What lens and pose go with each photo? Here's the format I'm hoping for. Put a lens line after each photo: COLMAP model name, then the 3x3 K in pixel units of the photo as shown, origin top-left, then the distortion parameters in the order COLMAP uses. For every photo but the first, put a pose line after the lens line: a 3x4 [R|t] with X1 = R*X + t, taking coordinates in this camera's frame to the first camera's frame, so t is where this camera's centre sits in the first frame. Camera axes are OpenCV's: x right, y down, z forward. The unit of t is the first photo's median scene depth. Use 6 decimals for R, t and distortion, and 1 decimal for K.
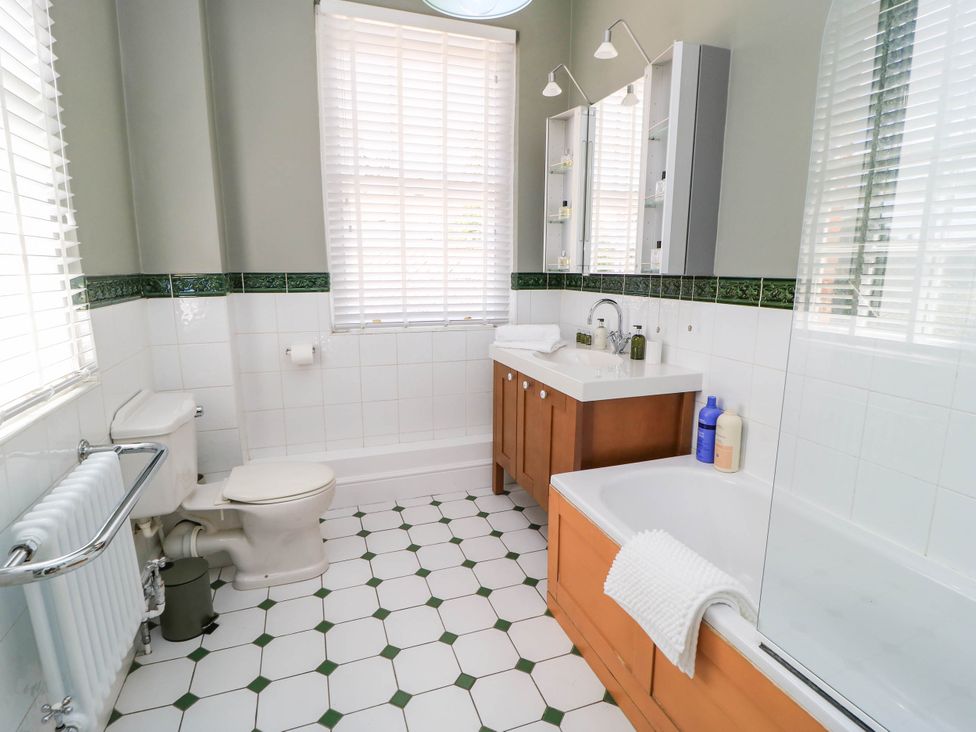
lens RADIAL K [[520.3, 0, 492.0], [0, 520.3, 365.2], [0, 0, 1]] dist [-0.006910, -0.000159]
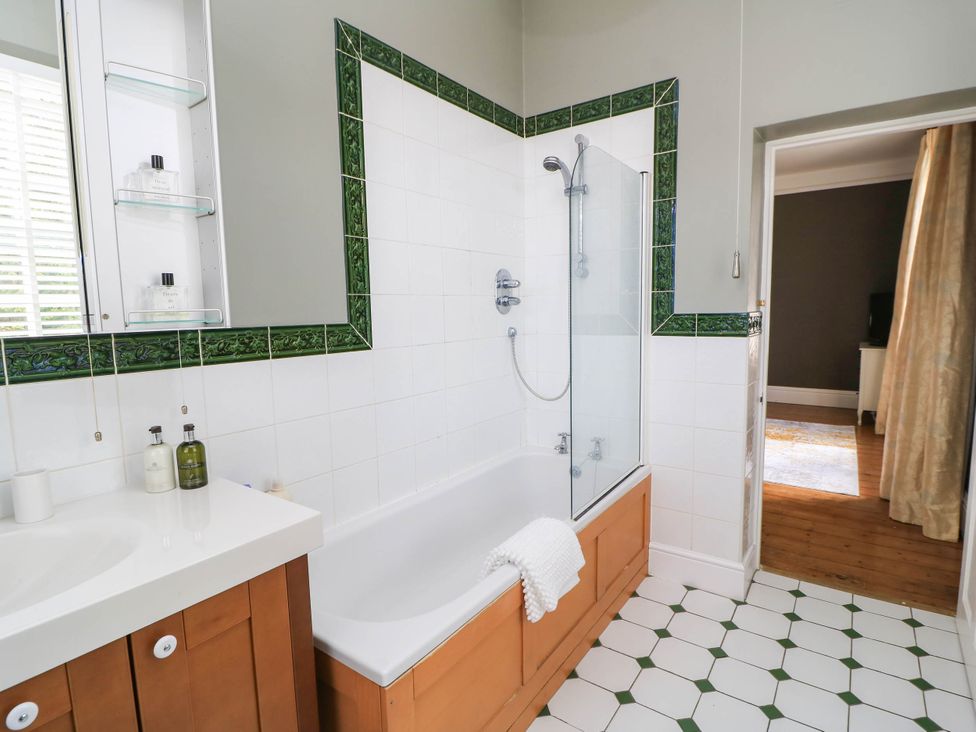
lens RADIAL K [[520.3, 0, 493.6], [0, 520.3, 370.1], [0, 0, 1]] dist [-0.006910, -0.000159]
pose [[-0.583413, -0.090763, 0.807088, -0.414596], [0.165465, 0.959611, 0.227524, -0.234069], [-0.795142, 0.266286, -0.544832, 1.195208]]
